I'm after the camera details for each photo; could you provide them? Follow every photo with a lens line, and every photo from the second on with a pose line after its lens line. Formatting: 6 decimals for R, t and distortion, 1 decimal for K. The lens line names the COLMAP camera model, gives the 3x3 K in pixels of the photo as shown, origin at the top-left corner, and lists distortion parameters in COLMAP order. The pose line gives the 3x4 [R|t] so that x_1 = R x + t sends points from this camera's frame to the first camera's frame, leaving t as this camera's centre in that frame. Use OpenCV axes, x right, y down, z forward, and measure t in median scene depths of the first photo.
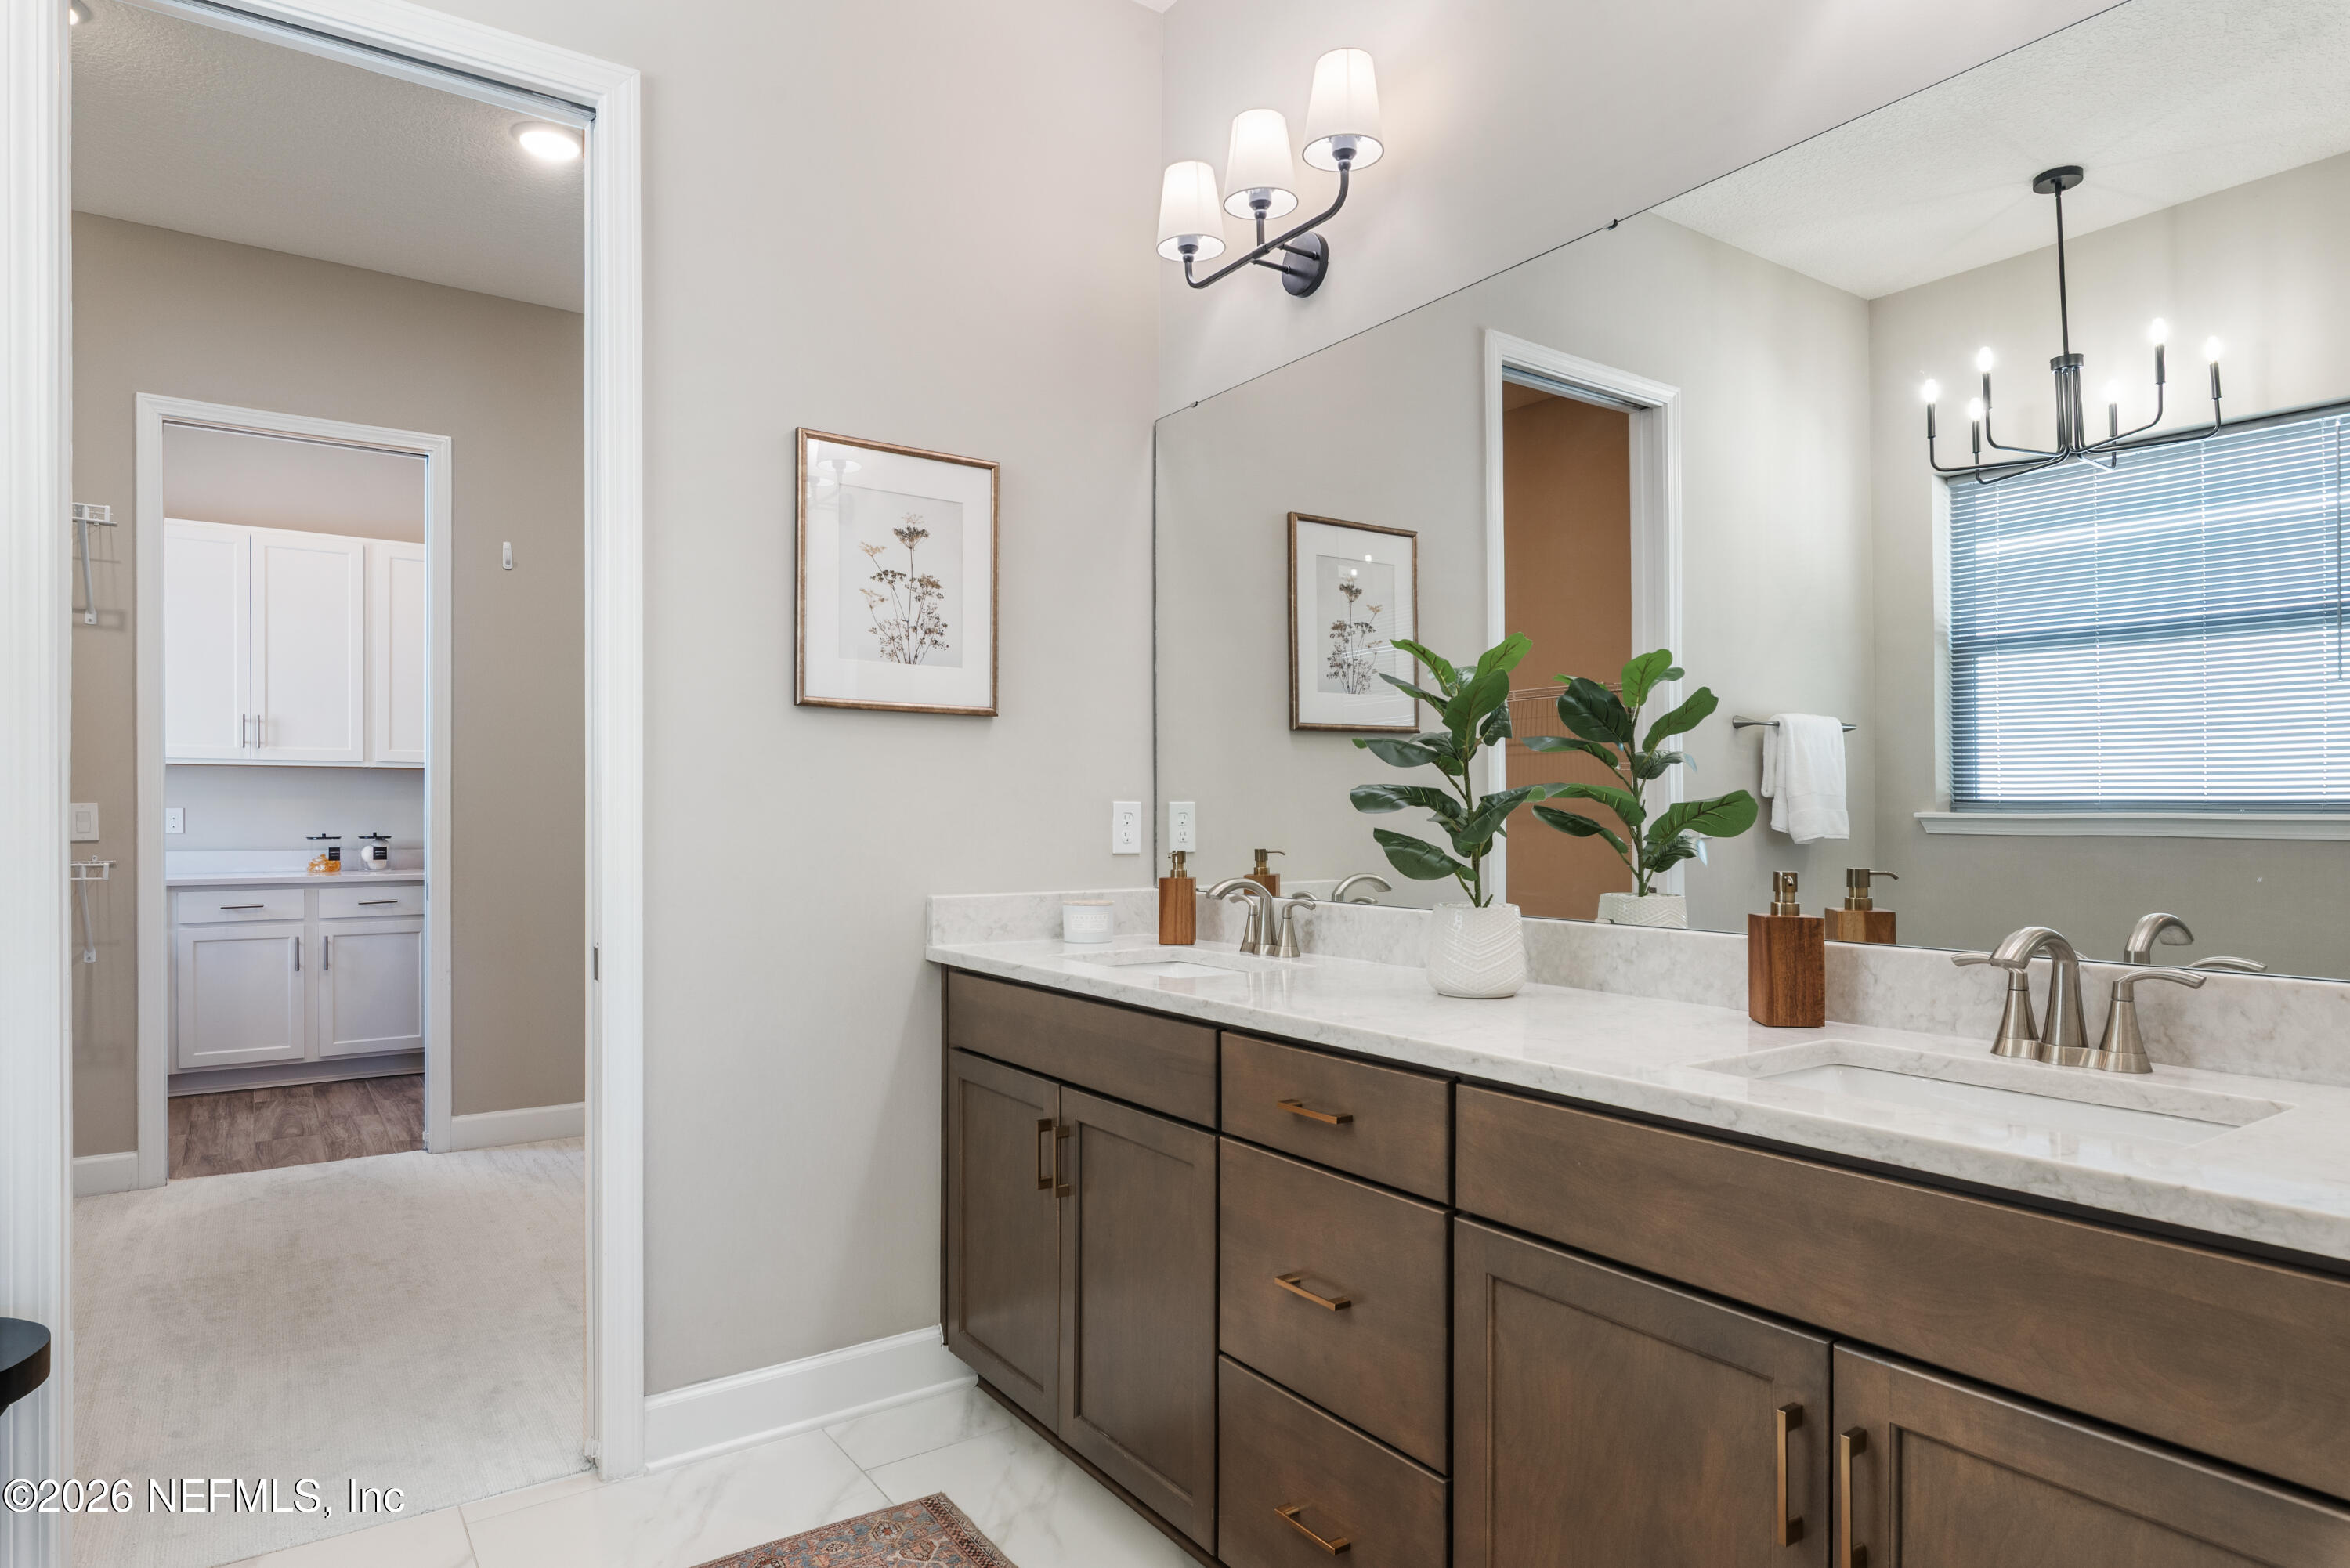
lens RADIAL K [[1341.7, 0, 1182.1], [0, 1341.7, 822.2], [0, 0, 1]] dist [-0.002603, 0.001135]
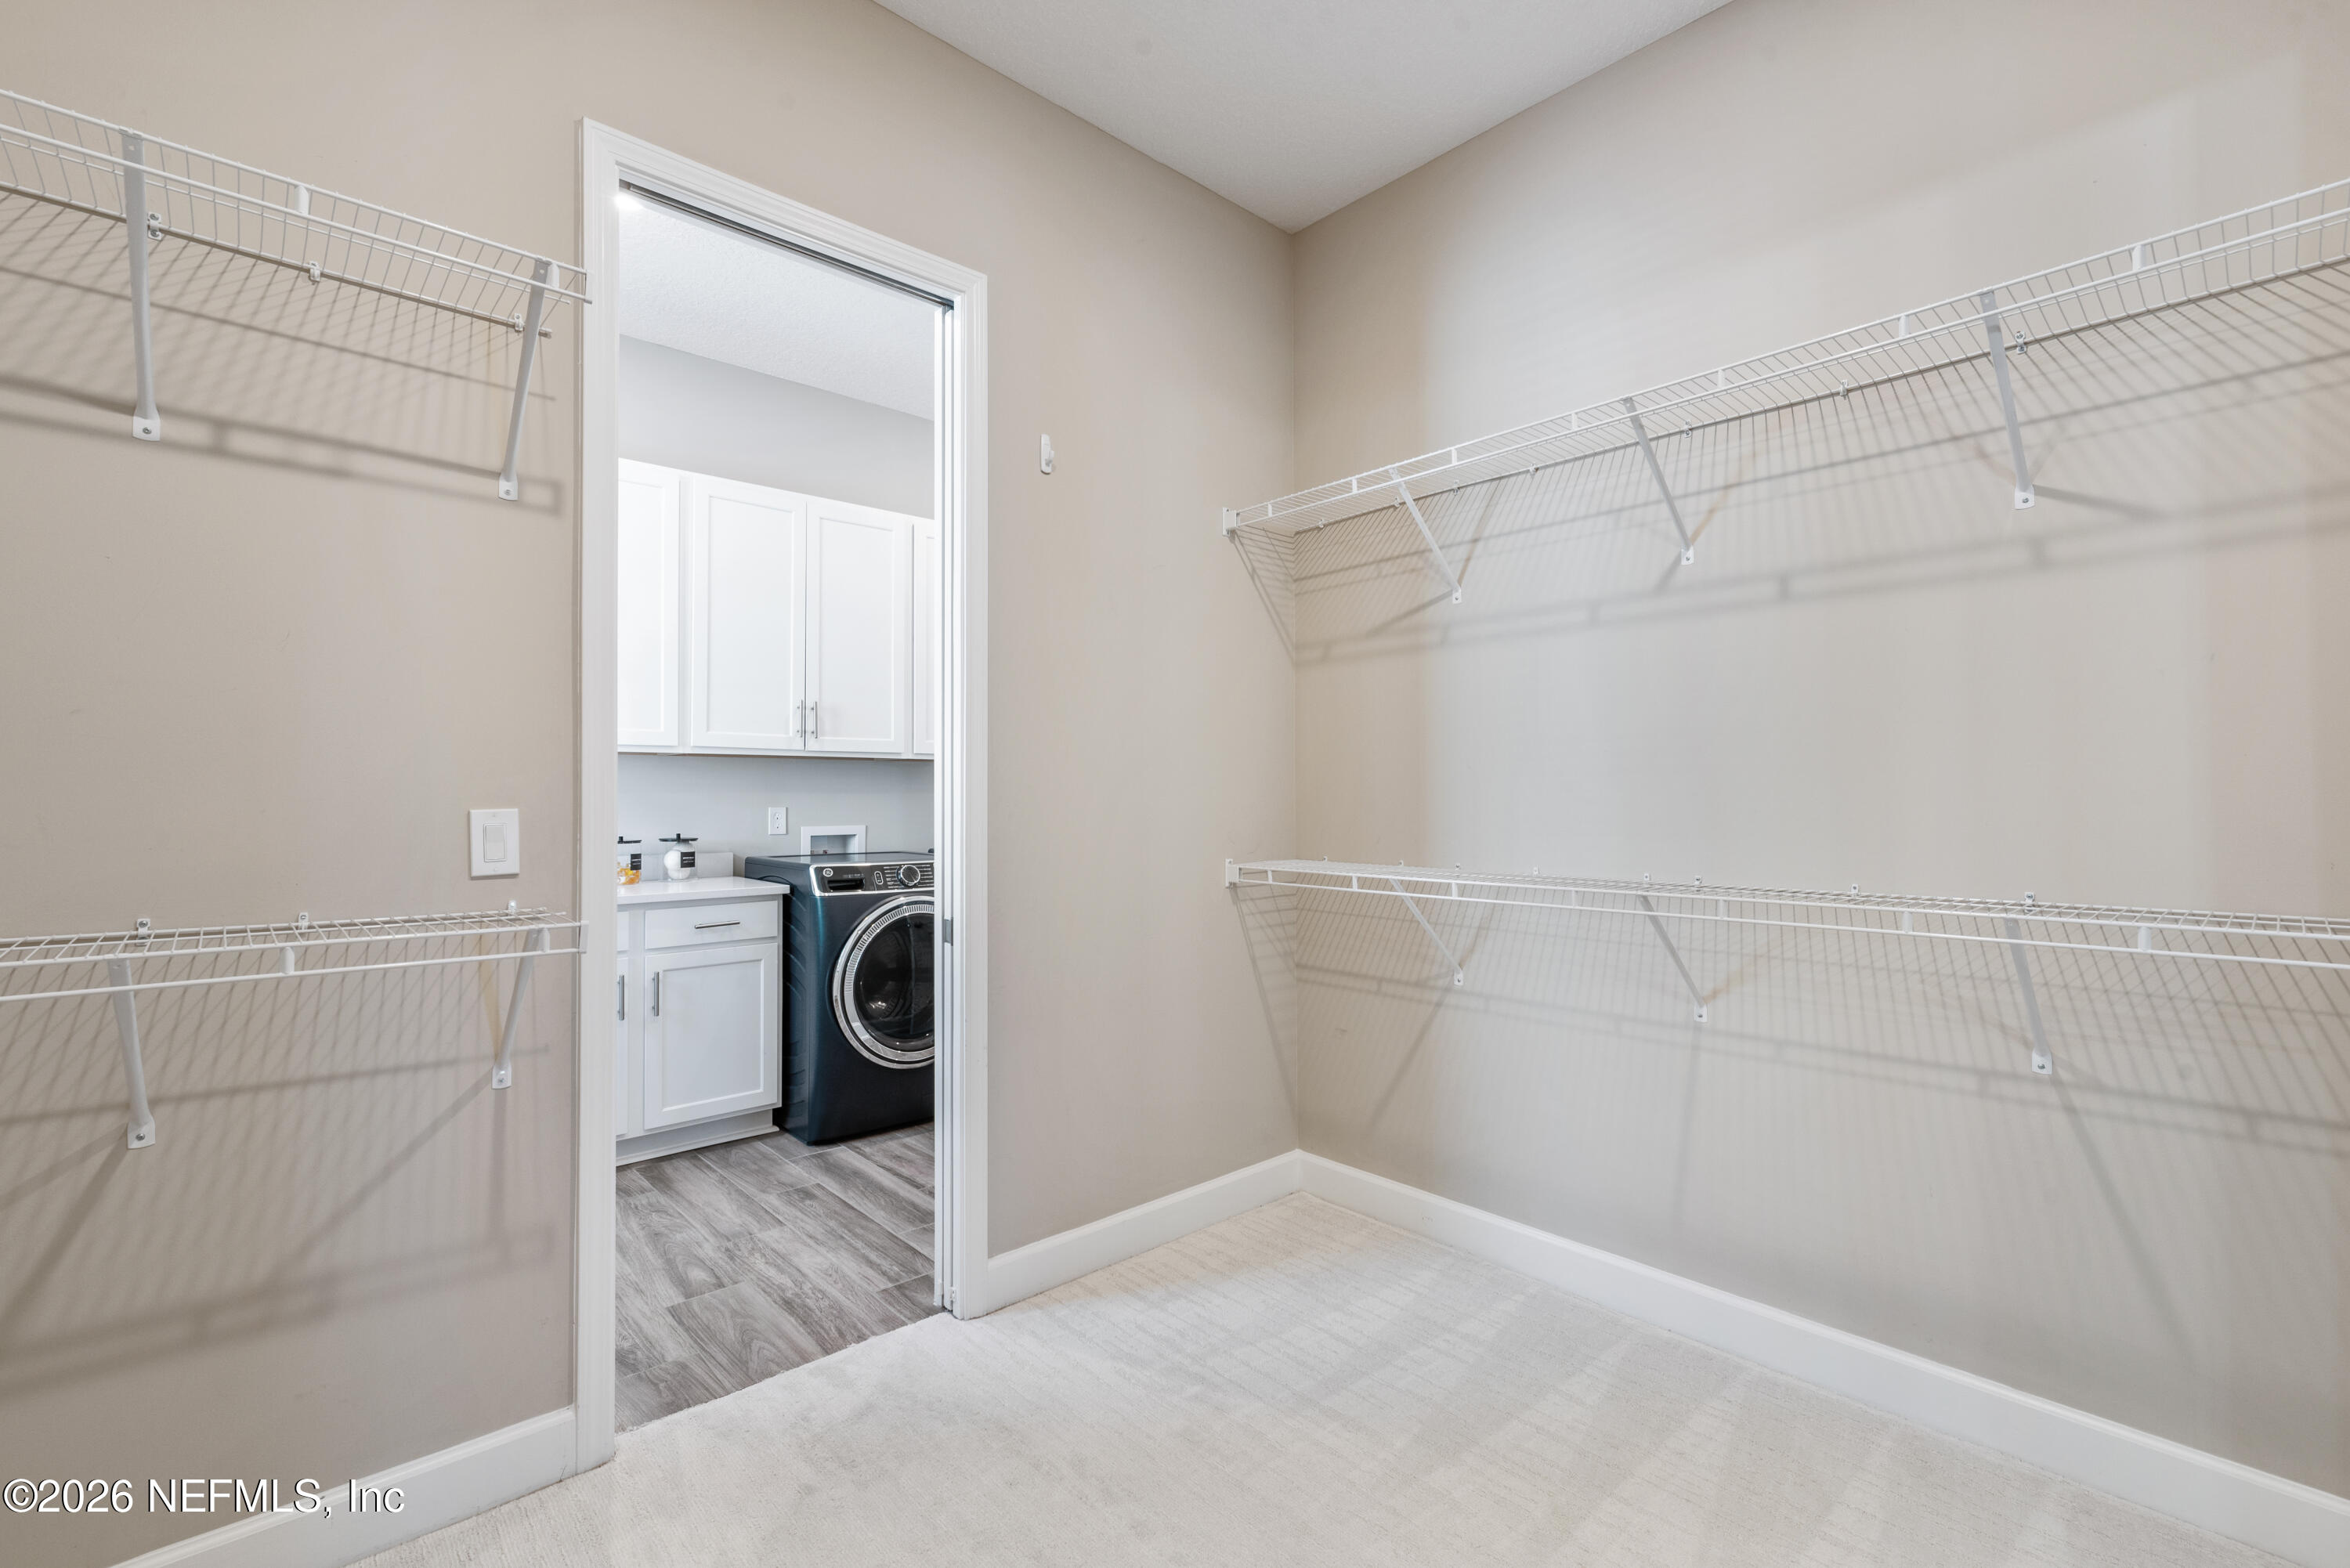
lens RADIAL K [[1025.0, 0, 1175.0], [0, 1025.0, 784.0], [0, 0, 1]] dist [-0.001919, -0.000332]
pose [[0.991843, -0.000612, 0.127463, -0.478793], [0.002855, 0.999844, -0.017416, -0.013486], [-0.127433, 0.017638, 0.991690, 0.431269]]
